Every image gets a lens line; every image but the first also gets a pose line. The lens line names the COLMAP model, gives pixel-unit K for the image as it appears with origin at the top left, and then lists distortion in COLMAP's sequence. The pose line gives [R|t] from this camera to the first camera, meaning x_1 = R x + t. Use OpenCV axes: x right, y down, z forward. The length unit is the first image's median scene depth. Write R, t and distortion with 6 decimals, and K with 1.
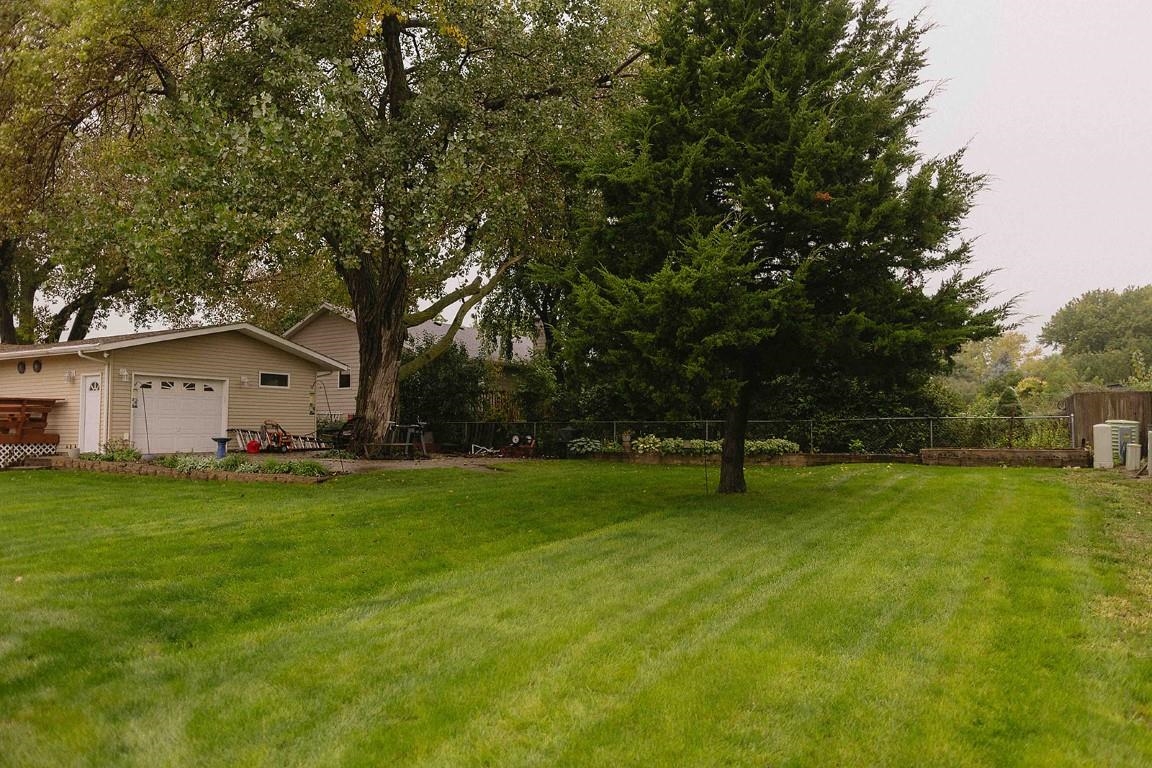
lens RADIAL K [[777.5, 0, 576.0], [0, 777.5, 384.0], [0, 0, 1]] dist [0.003821, -0.002602]
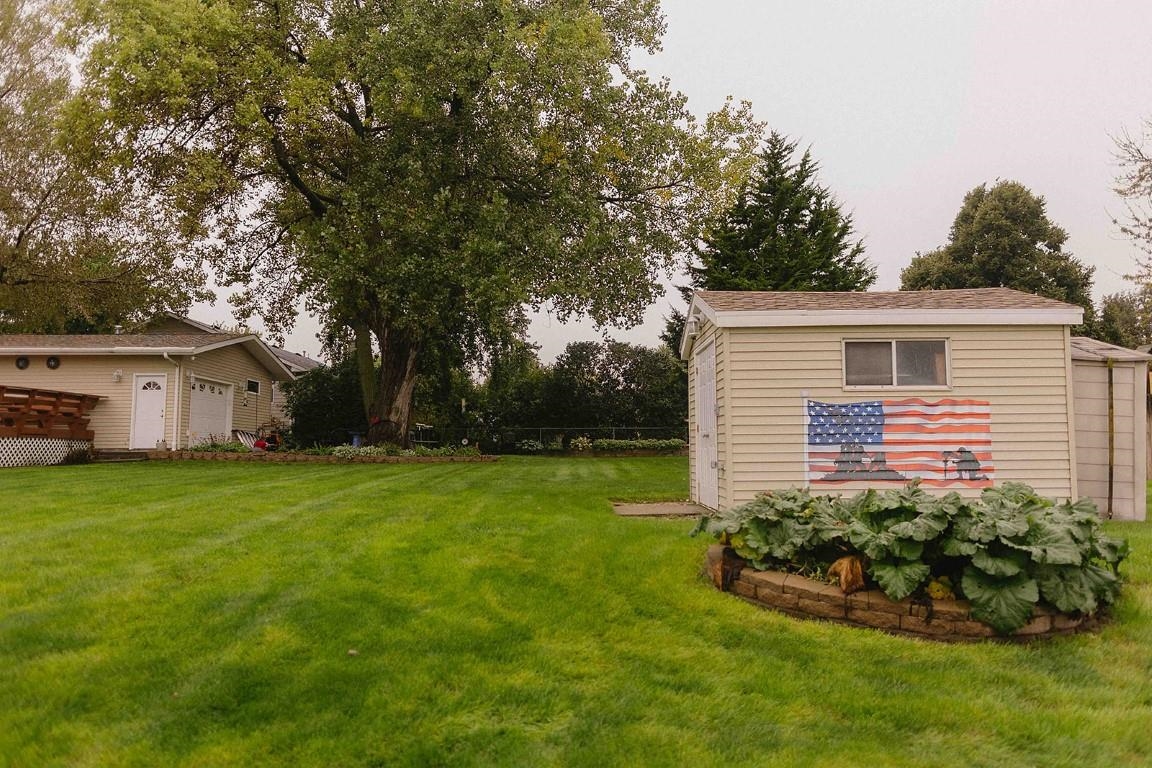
lens RADIAL K [[777.5, 0, 576.0], [0, 777.5, 384.0], [0, 0, 1]] dist [0.003821, -0.002602]
pose [[0.857537, 0.043675, 0.512565, -0.656546], [-0.025939, 0.998793, -0.041709, 0.029299], [-0.513768, 0.022471, 0.857635, -0.208603]]
